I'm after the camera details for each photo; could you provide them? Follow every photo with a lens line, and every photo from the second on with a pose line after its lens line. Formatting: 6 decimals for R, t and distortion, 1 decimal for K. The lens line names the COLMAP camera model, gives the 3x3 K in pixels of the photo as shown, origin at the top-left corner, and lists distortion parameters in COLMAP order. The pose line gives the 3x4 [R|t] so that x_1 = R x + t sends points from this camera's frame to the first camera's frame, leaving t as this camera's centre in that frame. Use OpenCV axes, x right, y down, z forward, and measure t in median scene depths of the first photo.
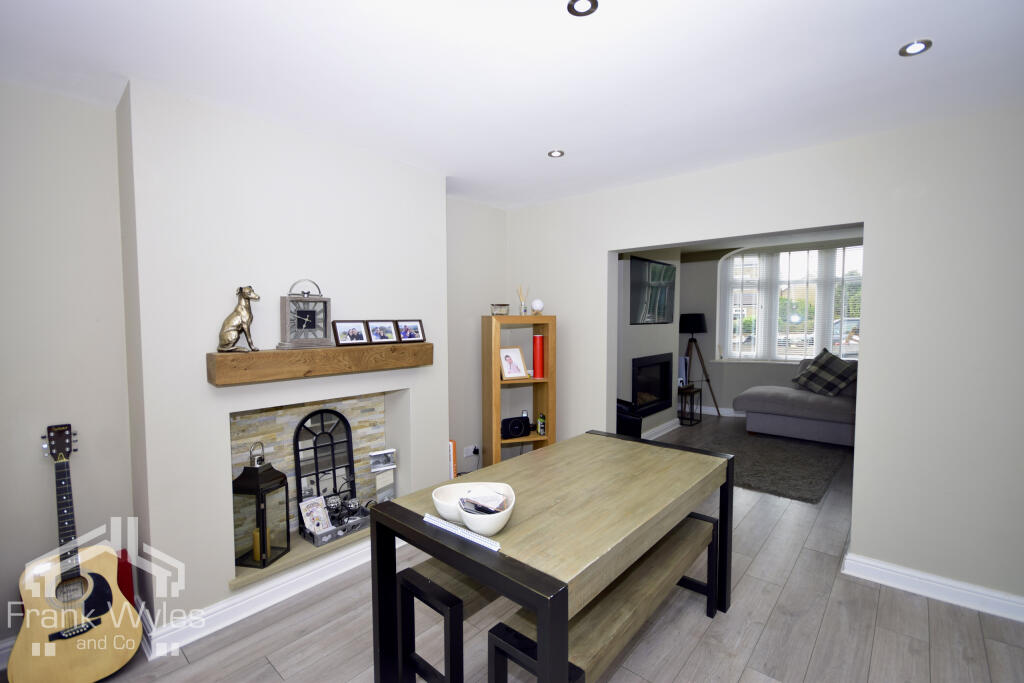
lens RADIAL K [[449.0, 0, 512.0], [0, 449.0, 341.5], [0, 0, 1]] dist [0.015740, -0.012961]
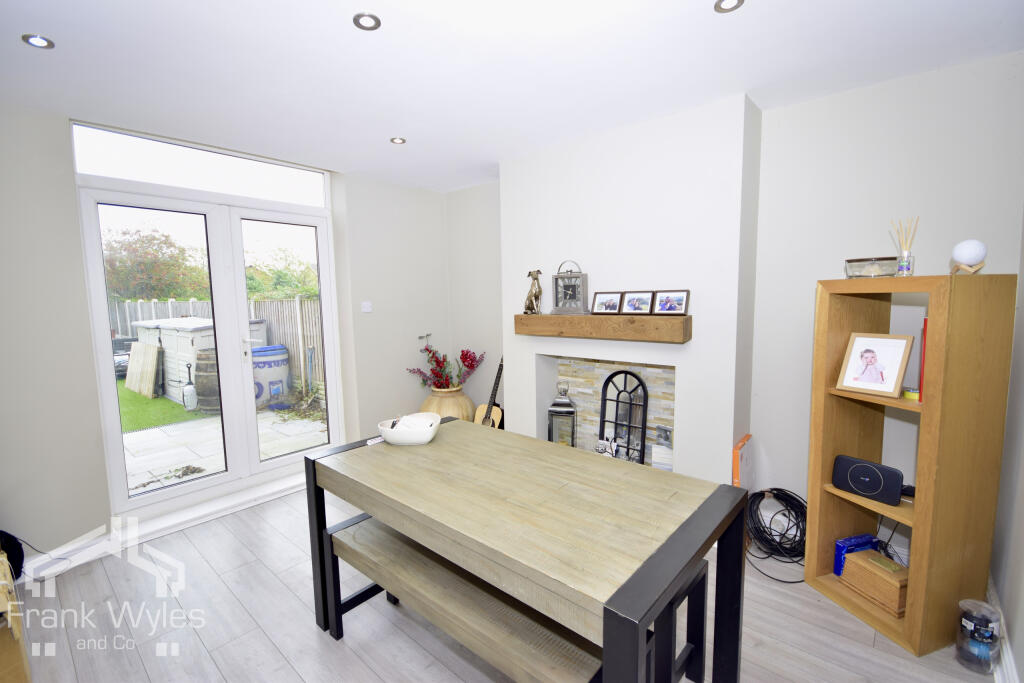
lens RADIAL K [[449.0, 0, 512.0], [0, 449.0, 341.5], [0, 0, 1]] dist [0.015740, -0.012961]
pose [[0.005339, 0.104733, -0.994486, 0.722582], [-0.030965, 0.994041, 0.104519, -0.032693], [0.999506, 0.030236, 0.008551, 0.723001]]
